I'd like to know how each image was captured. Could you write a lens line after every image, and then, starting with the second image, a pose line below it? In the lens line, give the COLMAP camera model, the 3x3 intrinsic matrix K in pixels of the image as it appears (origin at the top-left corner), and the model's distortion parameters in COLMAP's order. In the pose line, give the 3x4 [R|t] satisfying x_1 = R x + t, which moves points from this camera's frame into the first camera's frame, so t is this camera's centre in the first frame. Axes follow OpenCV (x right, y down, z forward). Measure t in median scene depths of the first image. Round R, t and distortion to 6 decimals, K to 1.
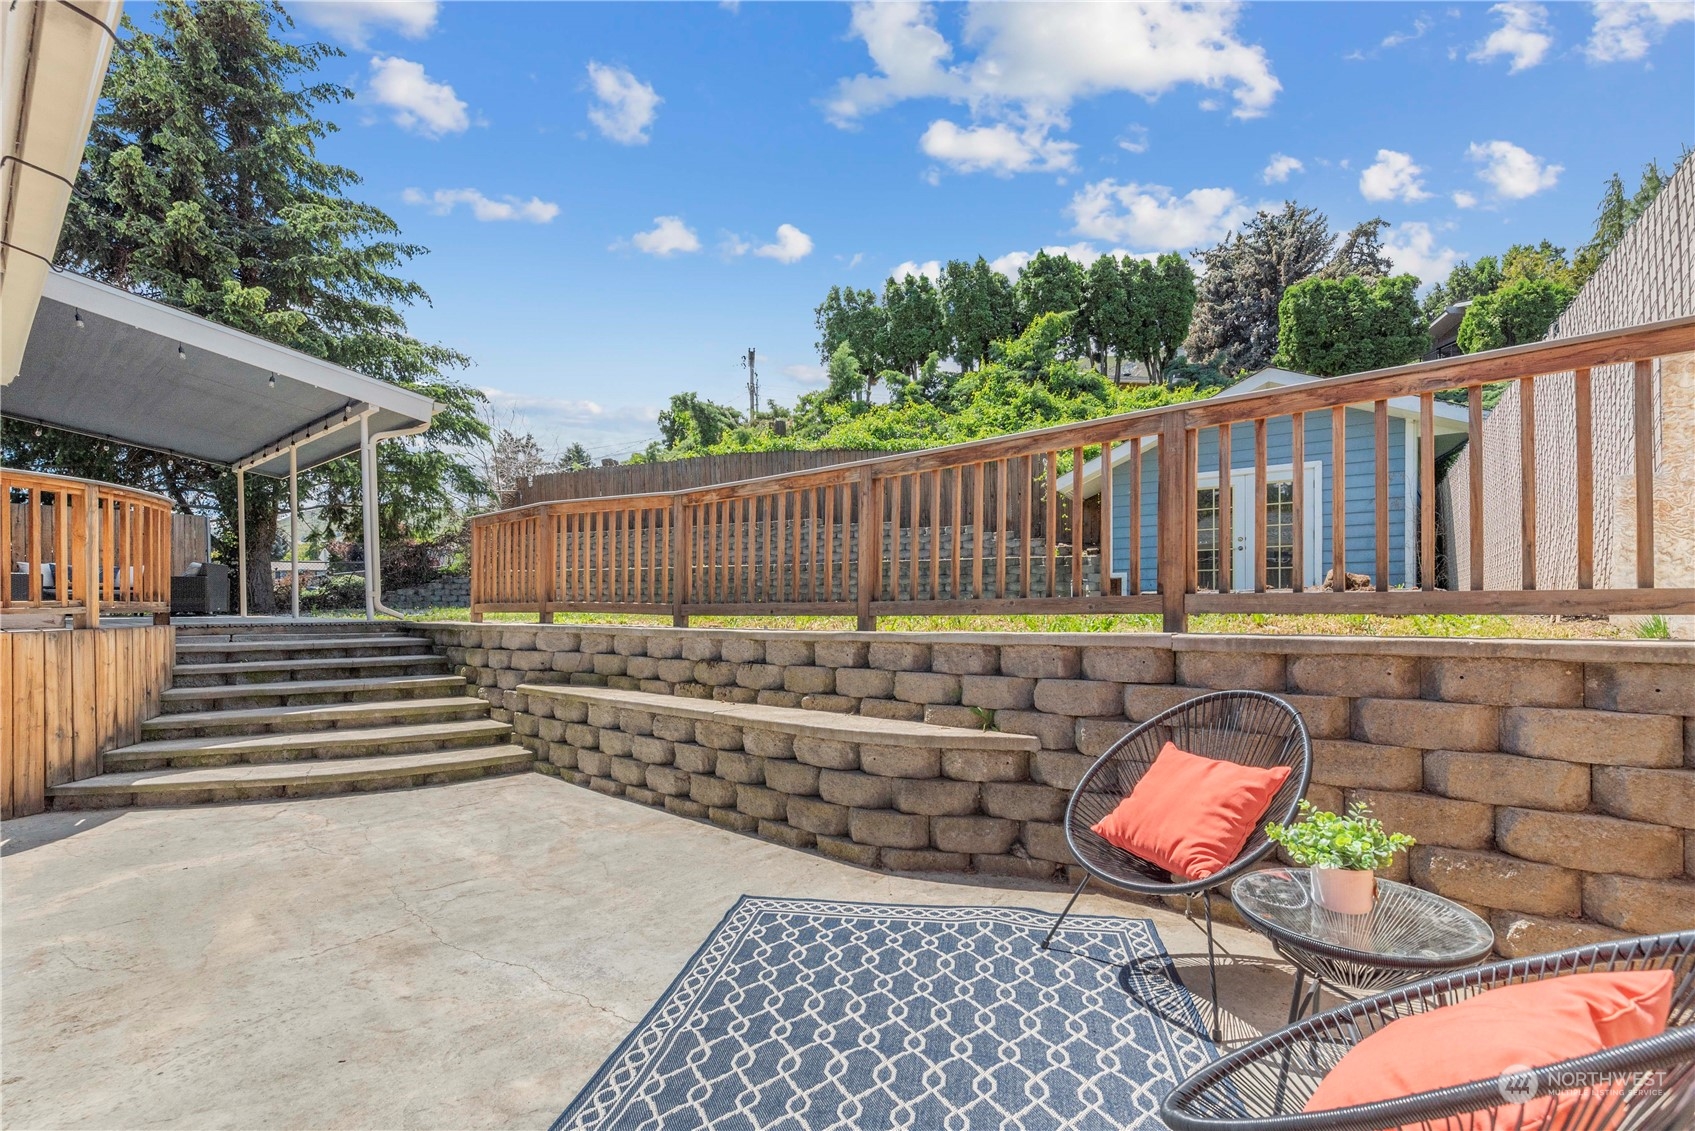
lens RADIAL K [[738.1, 0, 857.0], [0, 738.1, 571.6], [0, 0, 1]] dist [0.001052, 0.000116]
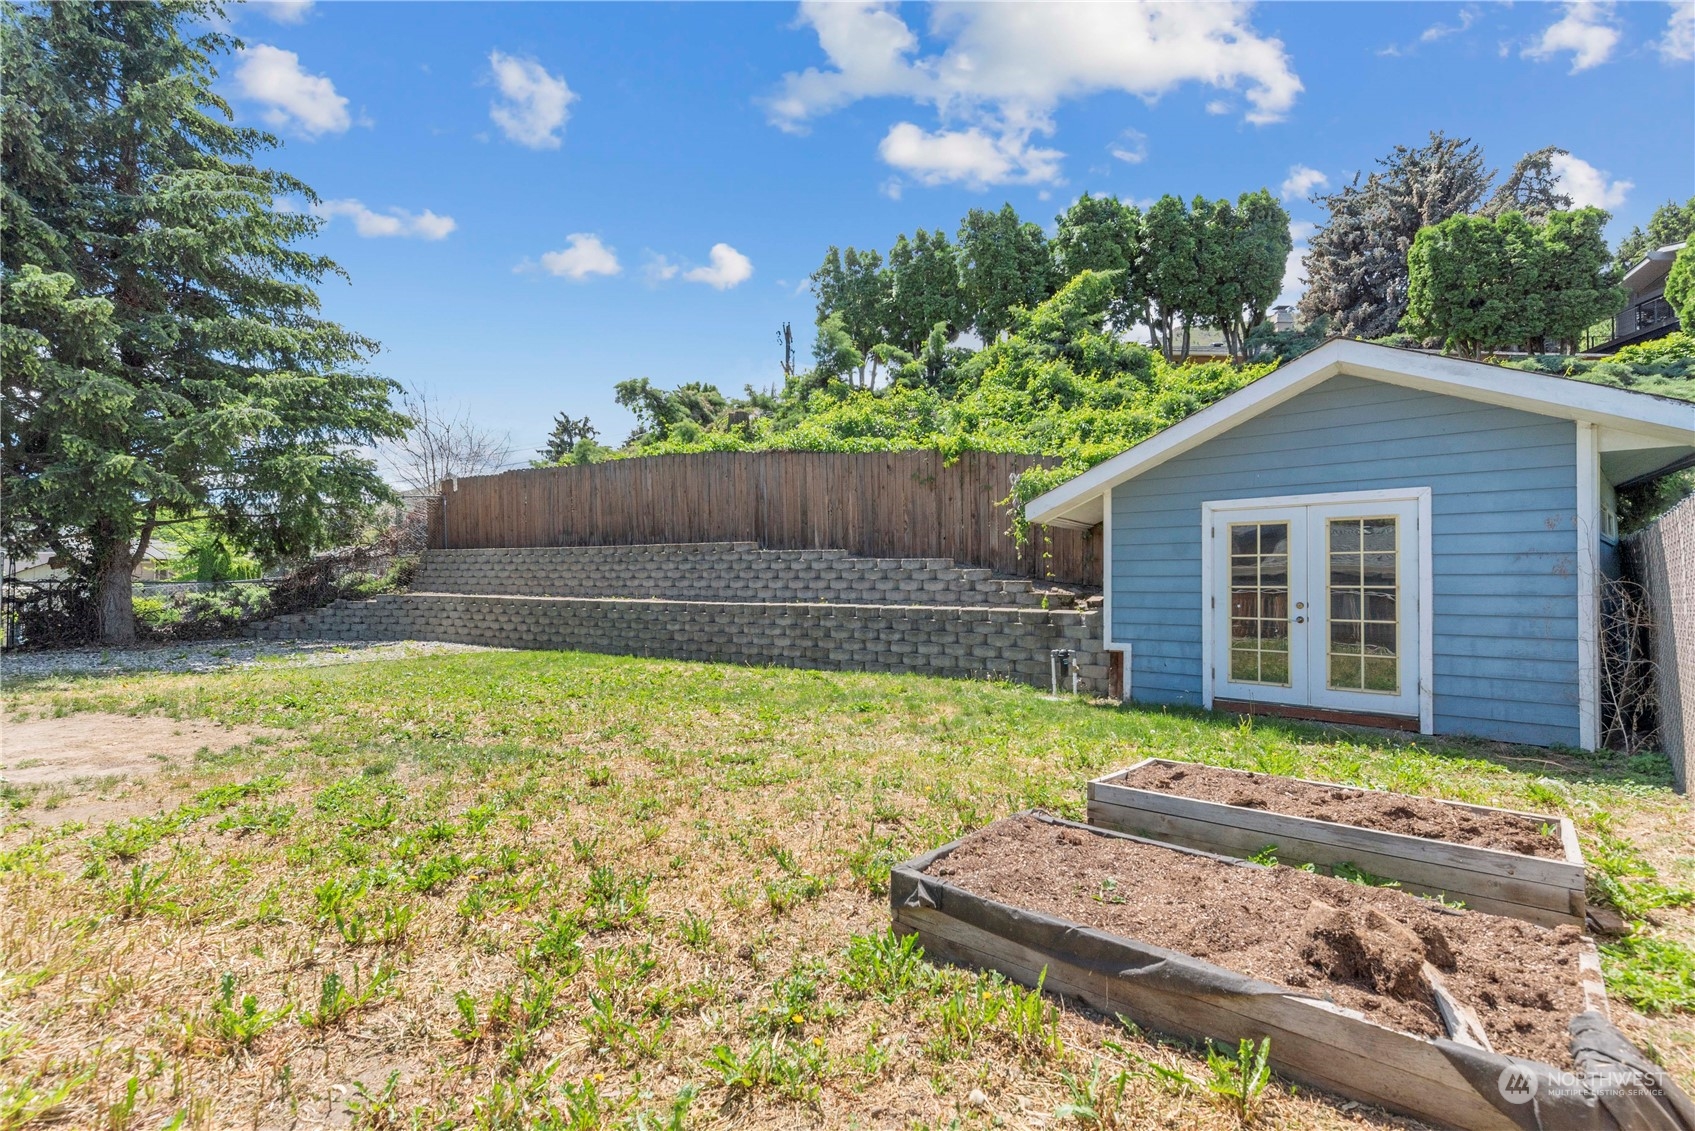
lens RADIAL K [[807.4, 0, 843.8], [0, 807.4, 541.2], [0, 0, 1]] dist [-0.003029, -0.000249]
pose [[0.993410, 0.009365, -0.114232, 0.094665], [-0.012473, 0.999570, -0.026524, -0.034580], [0.113935, 0.027774, 0.993100, 0.119831]]
